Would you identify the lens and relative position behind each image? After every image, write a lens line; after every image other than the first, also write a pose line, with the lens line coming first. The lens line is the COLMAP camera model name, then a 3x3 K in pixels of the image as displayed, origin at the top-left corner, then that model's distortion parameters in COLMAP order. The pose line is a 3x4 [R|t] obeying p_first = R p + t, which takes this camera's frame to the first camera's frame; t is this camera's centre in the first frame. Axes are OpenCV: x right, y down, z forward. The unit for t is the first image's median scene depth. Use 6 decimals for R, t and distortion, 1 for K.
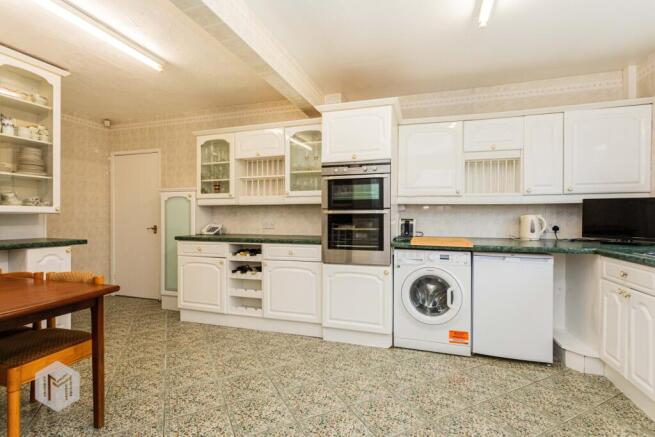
lens RADIAL K [[315.7, 0, 322.9], [0, 315.7, 221.1], [0, 0, 1]] dist [0.000732, 0.000072]
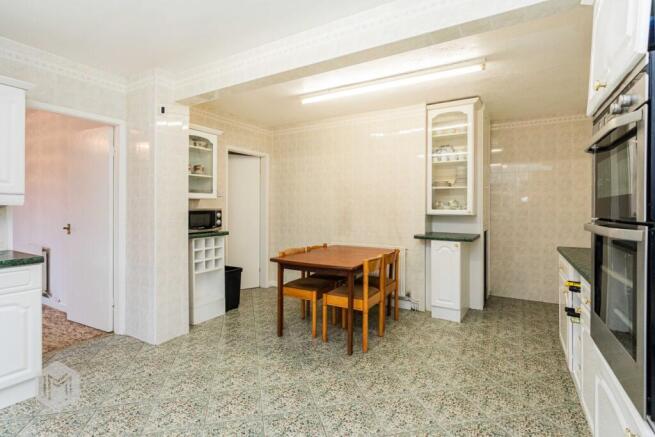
lens RADIAL K [[315.7, 0, 319.9], [0, 315.7, 207.9], [0, 0, 1]] dist [0.000732, 0.000072]
pose [[-0.218432, -0.000648, -0.975852, 0.518671], [-0.012473, 0.999920, 0.002128, -0.049669], [0.975772, 0.012637, -0.218422, 0.715724]]
